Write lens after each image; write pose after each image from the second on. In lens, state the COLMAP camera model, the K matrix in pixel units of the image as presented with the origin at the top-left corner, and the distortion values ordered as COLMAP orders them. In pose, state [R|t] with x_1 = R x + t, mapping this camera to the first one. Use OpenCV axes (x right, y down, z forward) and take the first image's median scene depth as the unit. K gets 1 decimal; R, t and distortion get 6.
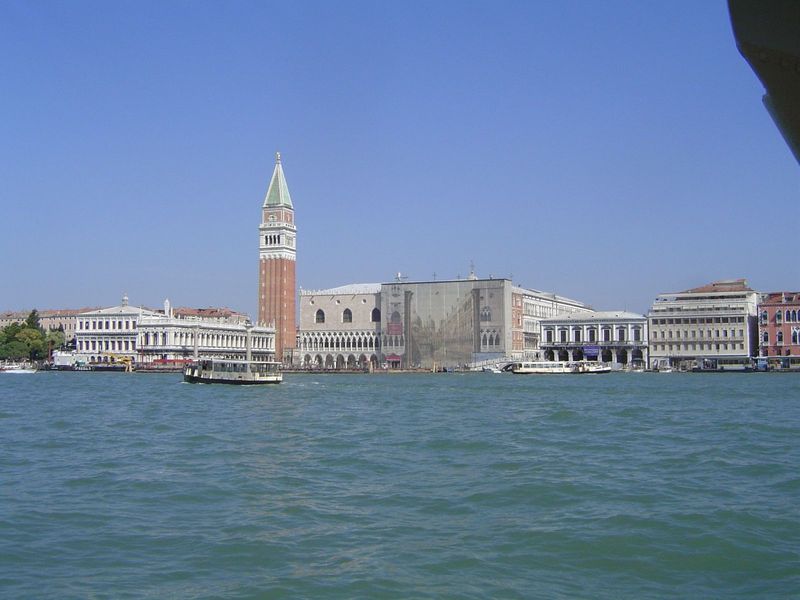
lens RADIAL K [[901.5, 0, 390.9], [0, 901.5, 297.9], [0, 0, 1]] dist [-0.119617, -0.049506]
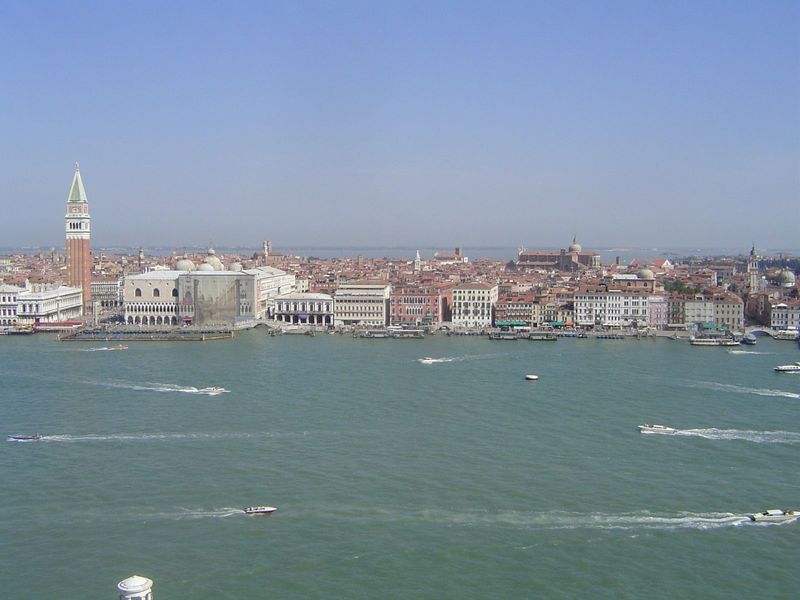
lens RADIAL K [[901.5, 0, 390.9], [0, 901.5, 297.9], [0, 0, 1]] dist [-0.119617, -0.049506]
pose [[0.922678, -0.019745, 0.385065, -0.292224], [-0.030866, 0.991700, 0.124811, -0.194851], [-0.384334, -0.127045, 0.914411, -0.688698]]
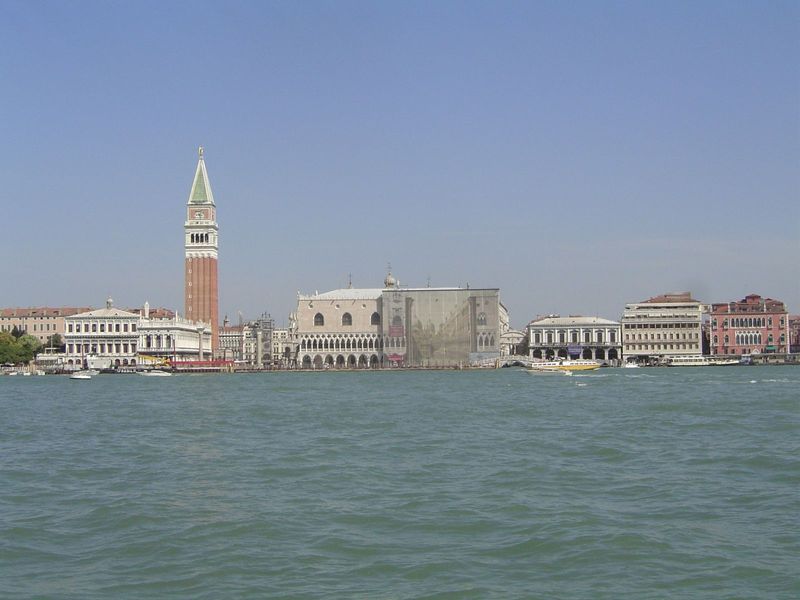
lens RADIAL K [[1171.9, 0, 400.0], [0, 1171.9, 300.0], [0, 0, 1]] dist [0.023627, -0.805695]
pose [[0.943602, 0.006971, 0.331009, -0.473019], [-0.012787, 0.999800, 0.015394, -0.027072], [-0.330835, -0.018758, 0.943502, -0.372926]]
